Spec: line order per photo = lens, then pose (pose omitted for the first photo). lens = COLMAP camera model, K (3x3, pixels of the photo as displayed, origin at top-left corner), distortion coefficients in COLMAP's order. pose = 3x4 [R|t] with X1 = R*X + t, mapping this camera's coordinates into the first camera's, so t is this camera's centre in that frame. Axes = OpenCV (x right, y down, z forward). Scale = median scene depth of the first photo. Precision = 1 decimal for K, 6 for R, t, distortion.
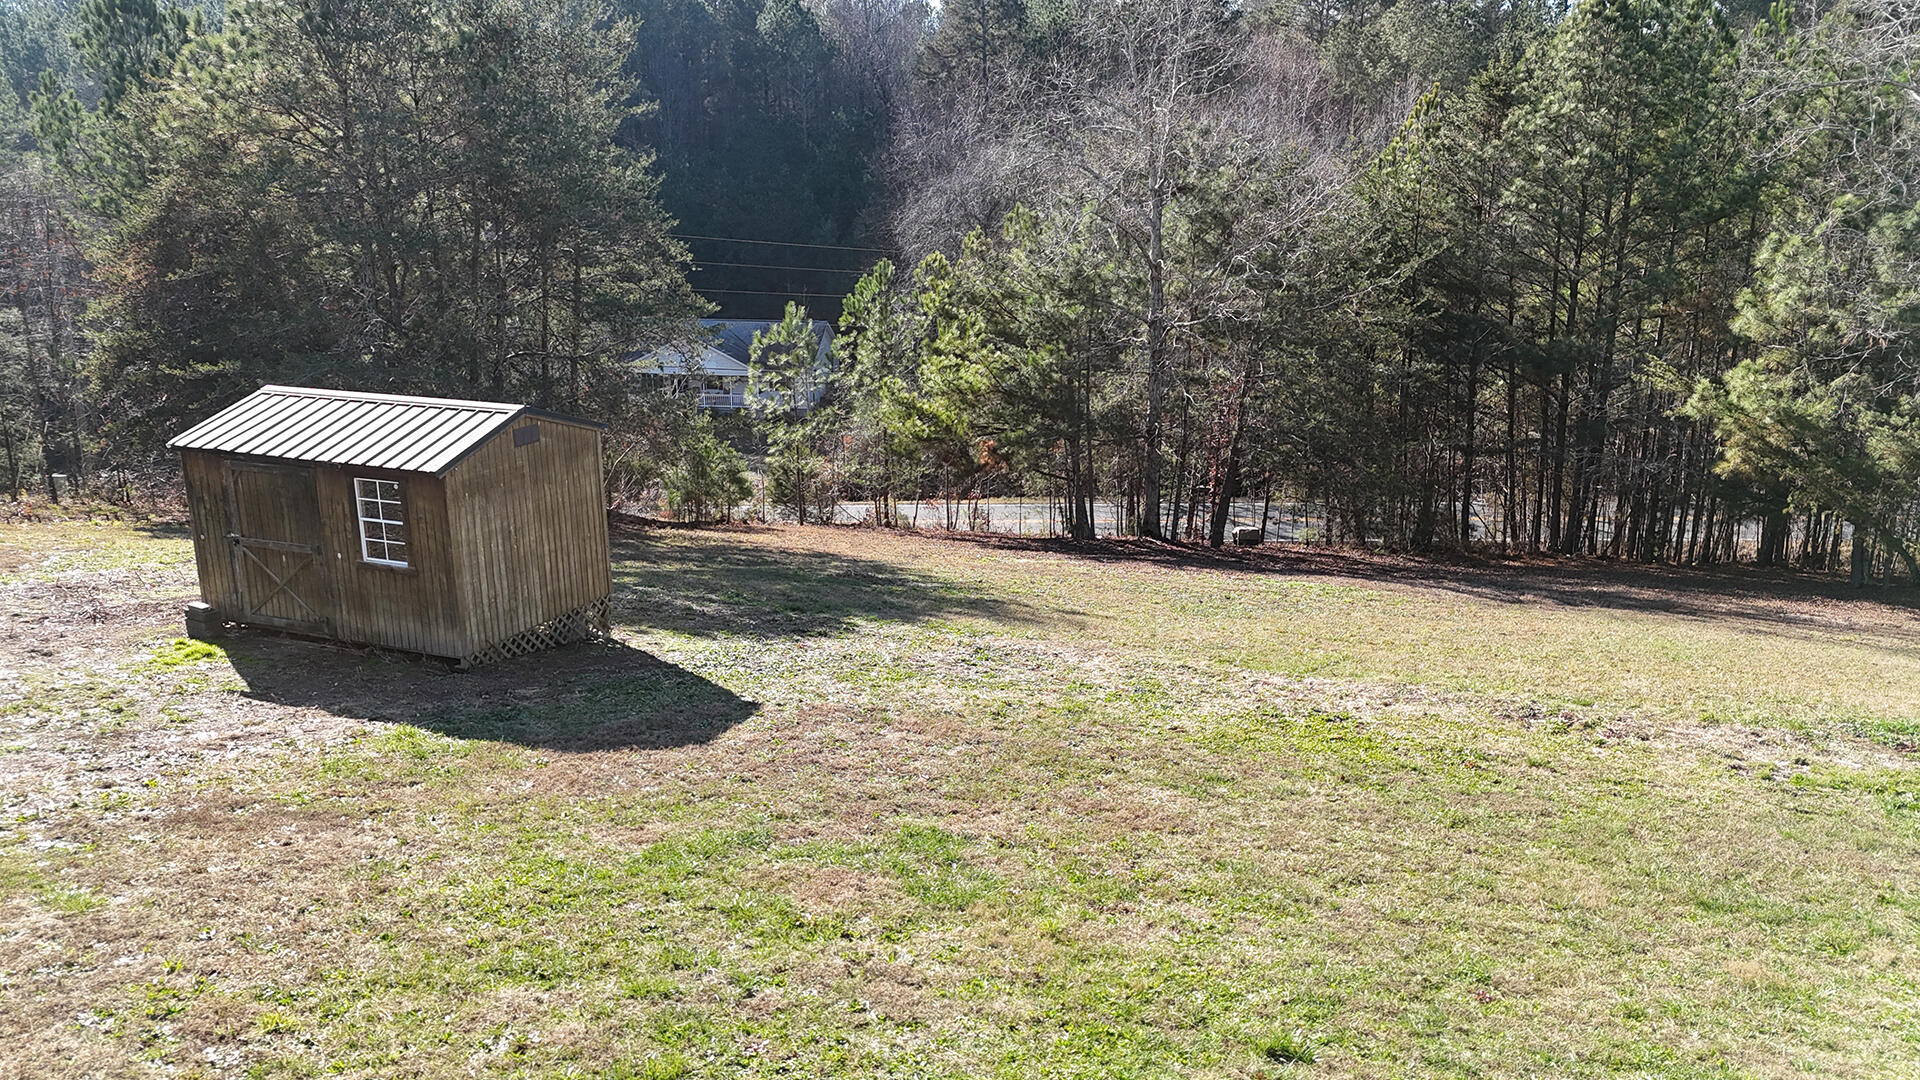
lens RADIAL K [[1406.1, 0, 967.0], [0, 1406.1, 548.0], [0, 0, 1]] dist [0.069134, -0.058625]
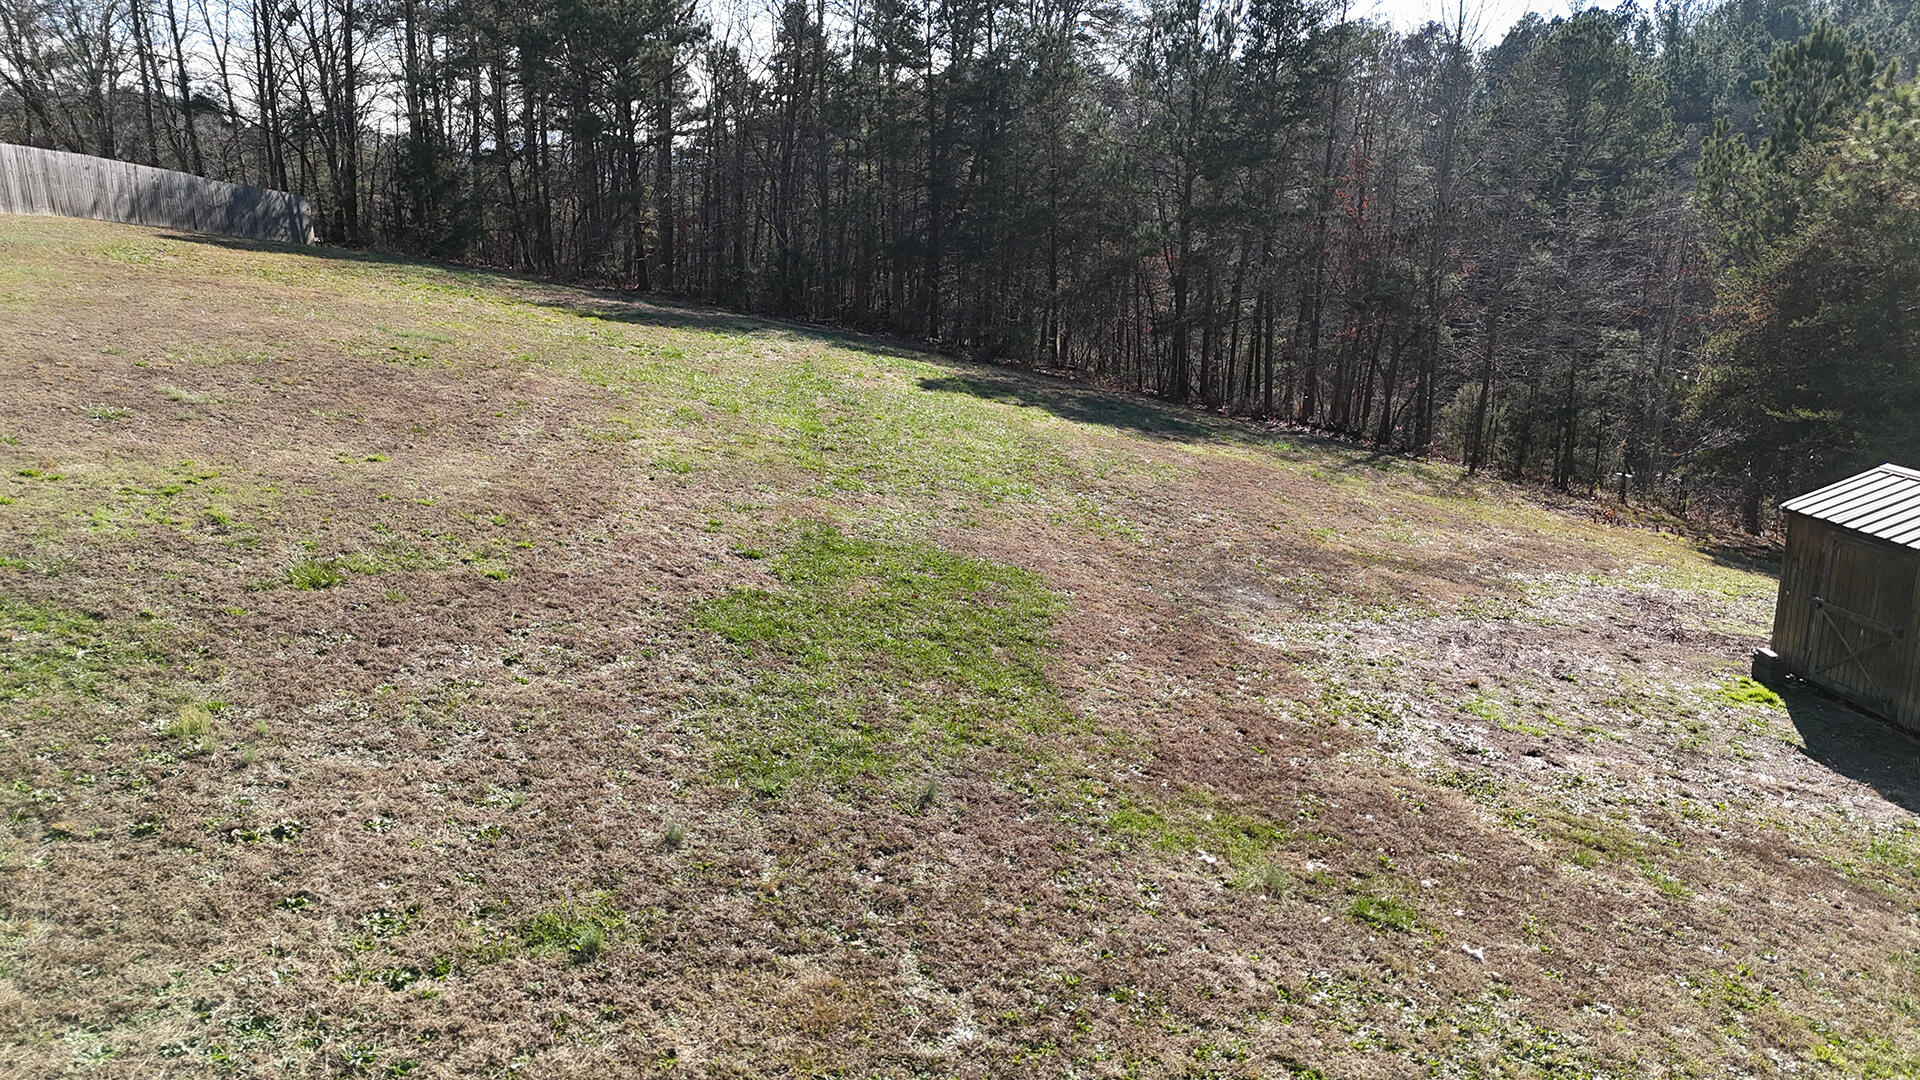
lens RADIAL K [[1406.1, 0, 961.5], [0, 1406.1, 538.6], [0, 0, 1]] dist [0.069134, -0.058625]
pose [[0.538888, 0.205989, -0.816803, 0.012361], [-0.211647, 0.971646, 0.105404, -0.031380], [0.815356, 0.116072, 0.567205, -0.156411]]
